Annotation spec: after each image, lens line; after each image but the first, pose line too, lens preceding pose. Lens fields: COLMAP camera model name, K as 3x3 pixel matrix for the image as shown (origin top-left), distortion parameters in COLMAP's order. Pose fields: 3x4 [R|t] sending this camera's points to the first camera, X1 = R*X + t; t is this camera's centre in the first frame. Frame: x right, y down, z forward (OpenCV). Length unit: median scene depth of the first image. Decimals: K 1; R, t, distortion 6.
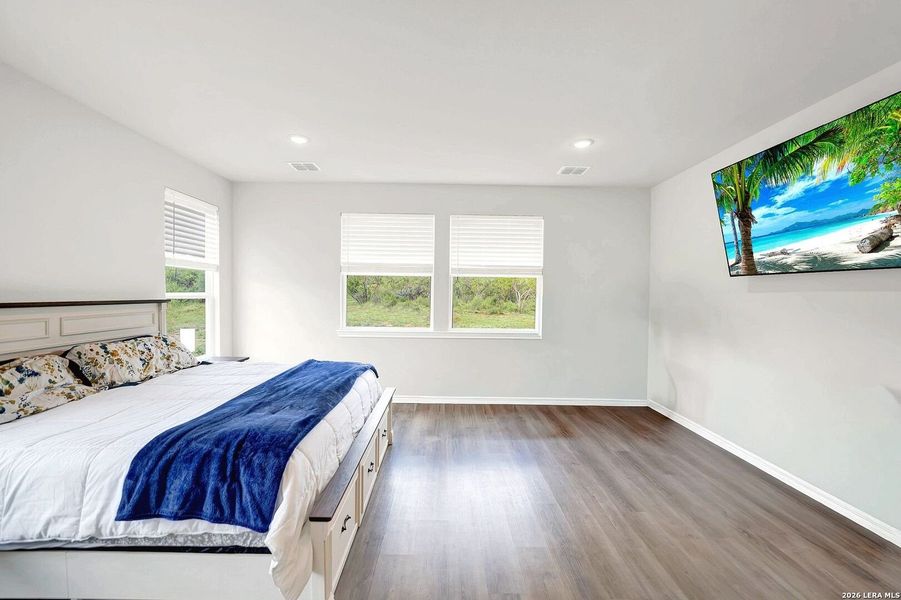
lens RADIAL K [[380.4, 0, 449.4], [0, 380.4, 303.3], [0, 0, 1]] dist [0.004687, 0.000026]
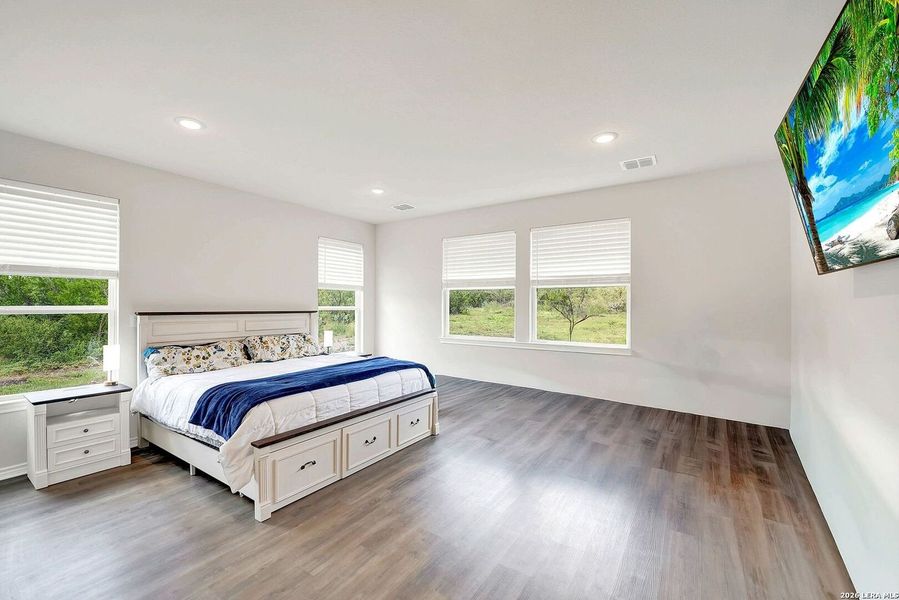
lens RADIAL K [[379.5, 0, 449.8], [0, 379.5, 302.3], [0, 0, 1]] dist [0.004687, 0.000026]
pose [[0.831934, -0.014054, -0.554696, 0.552857], [-0.006698, 0.999352, -0.035365, 0.006592], [0.554834, 0.033136, 0.831301, 0.044947]]
